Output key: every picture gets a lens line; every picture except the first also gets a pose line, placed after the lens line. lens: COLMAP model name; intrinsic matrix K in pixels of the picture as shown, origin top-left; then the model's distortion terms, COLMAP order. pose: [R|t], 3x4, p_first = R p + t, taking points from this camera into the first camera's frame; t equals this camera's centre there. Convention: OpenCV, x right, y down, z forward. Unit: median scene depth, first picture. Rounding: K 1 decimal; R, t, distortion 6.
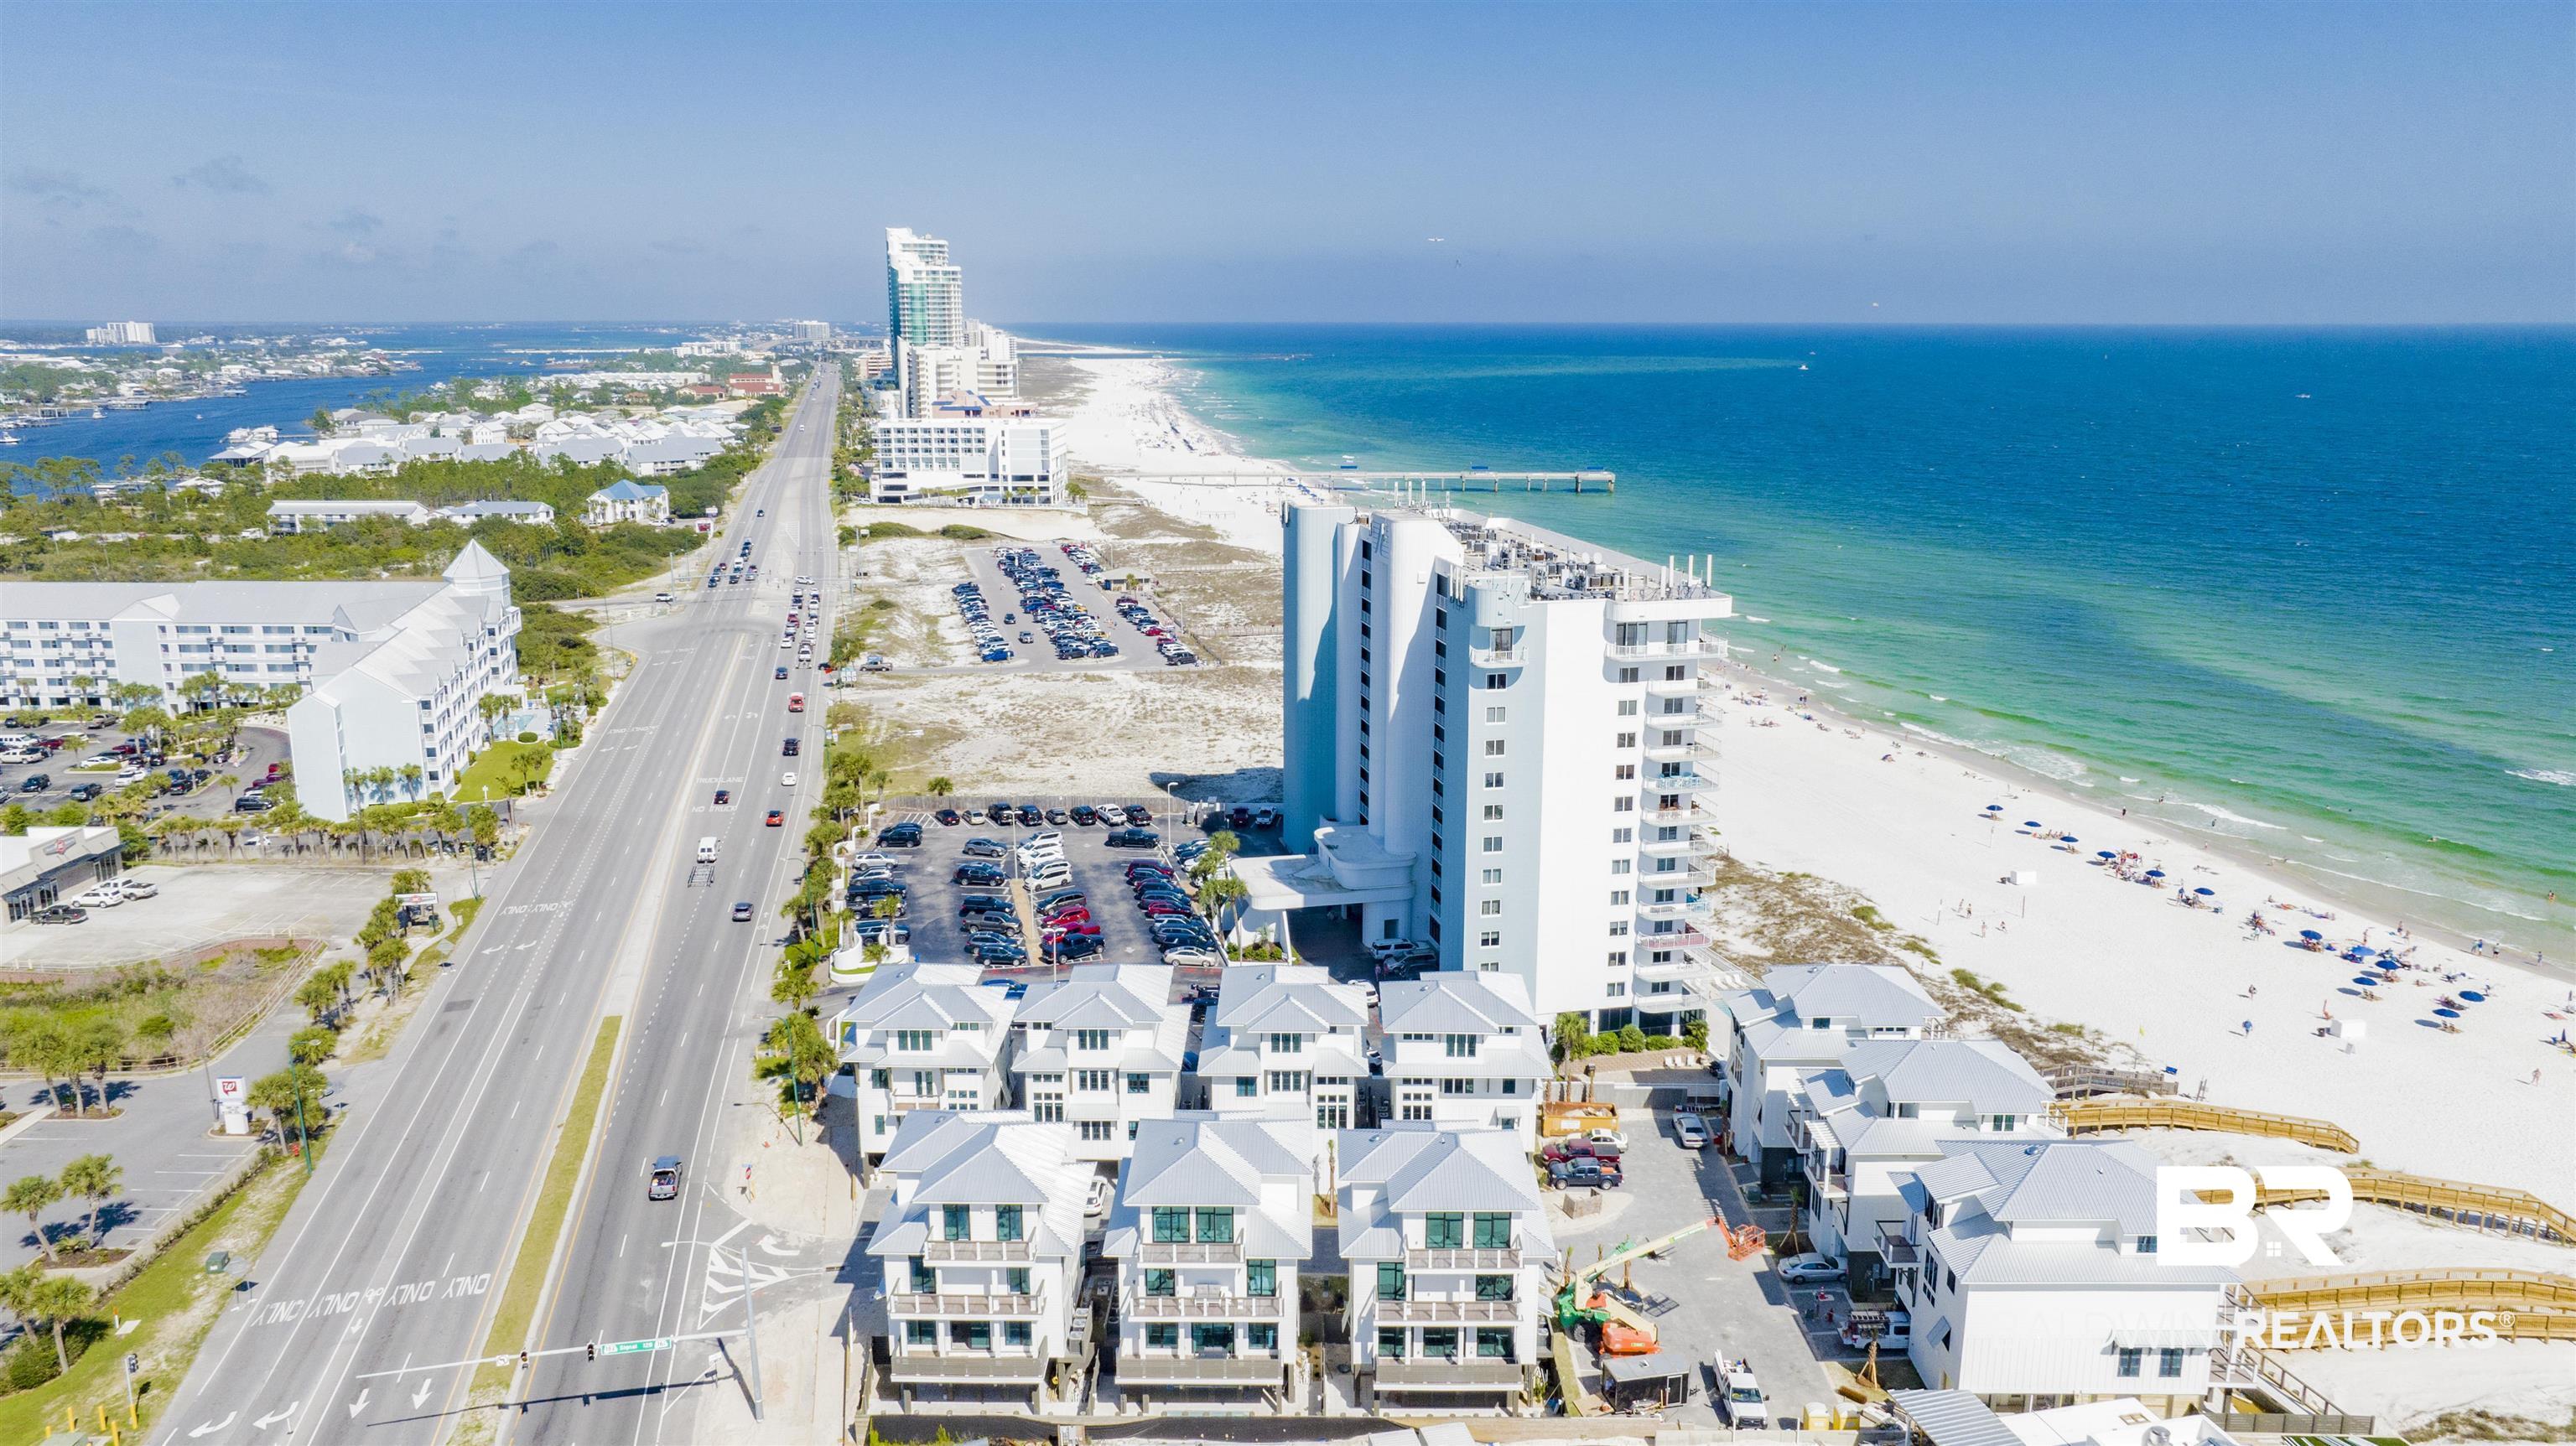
lens RADIAL K [[1825.5, 0, 1288.0], [0, 1825.5, 723.0], [0, 0, 1]] dist [-0.029148, 0.052261]
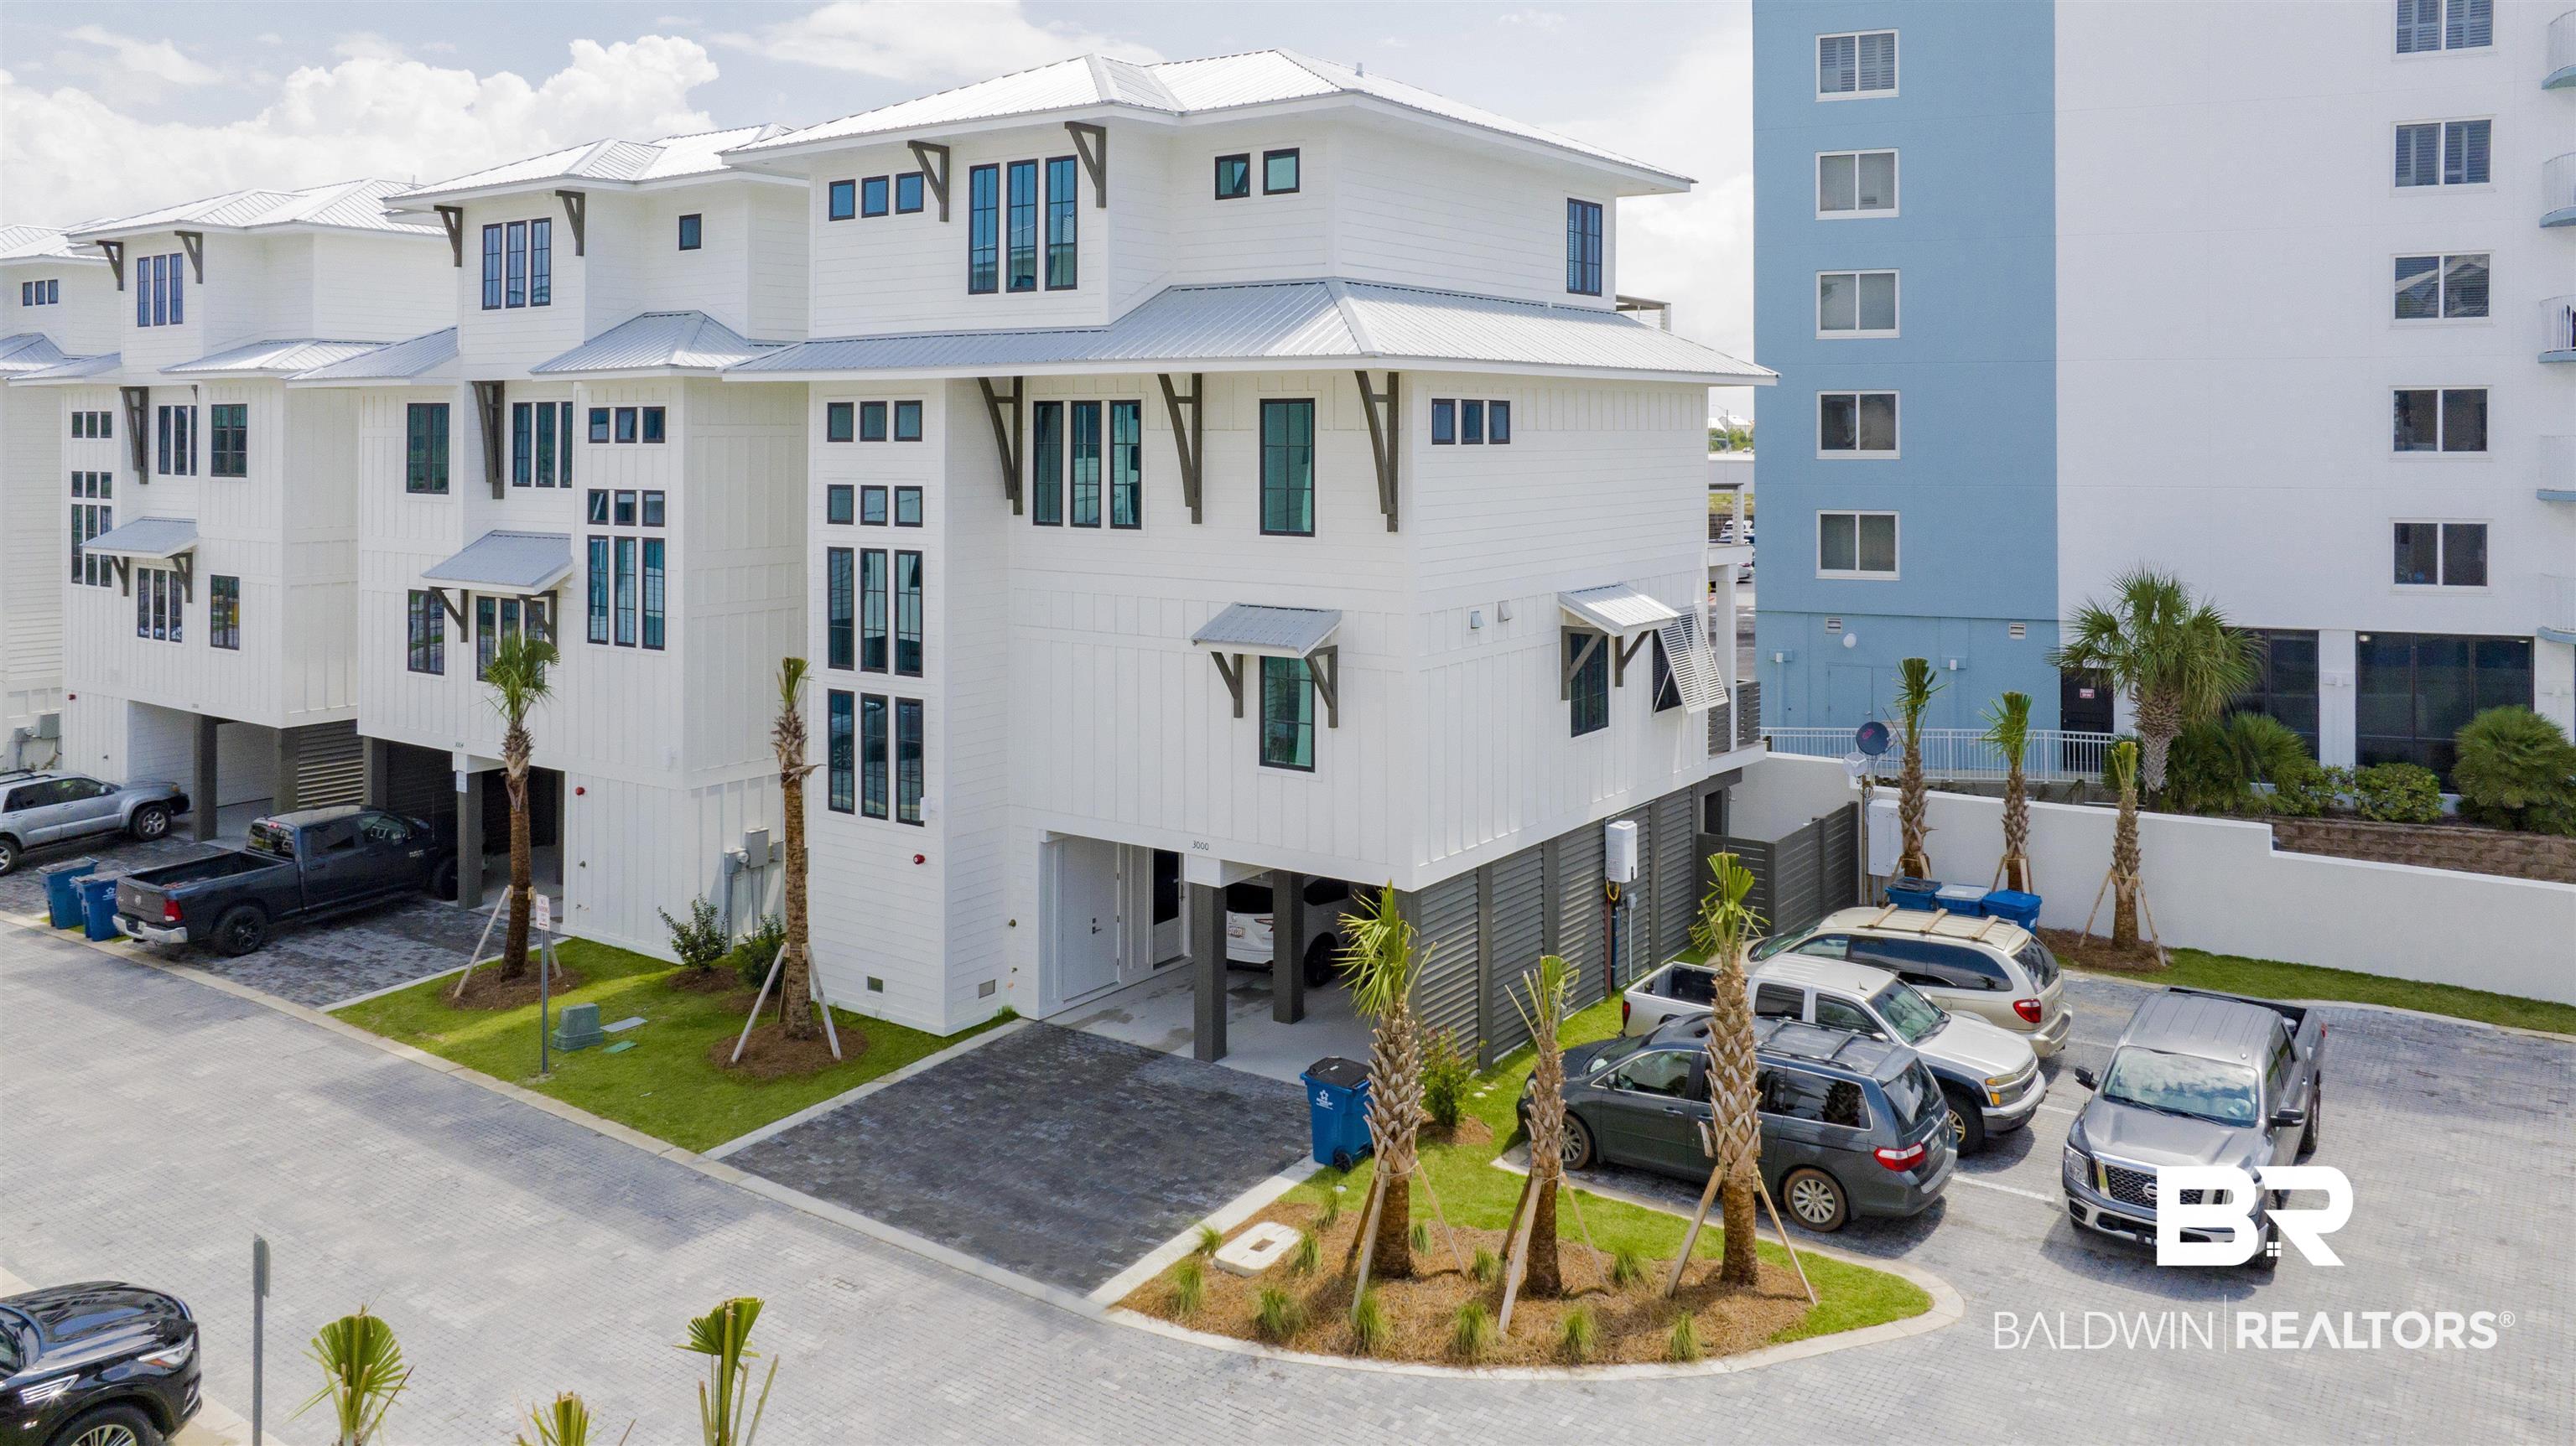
lens RADIAL K [[1897.9, 0, 1291.8], [0, 1897.9, 402.5], [0, 0, 1]] dist [-0.010817, 0.005659]
pose [[0.823772, -0.004034, -0.566906, 0.151083], [-0.124252, 0.974377, -0.187484, 0.147411], [0.553137, 0.224884, 0.802164, 0.548399]]
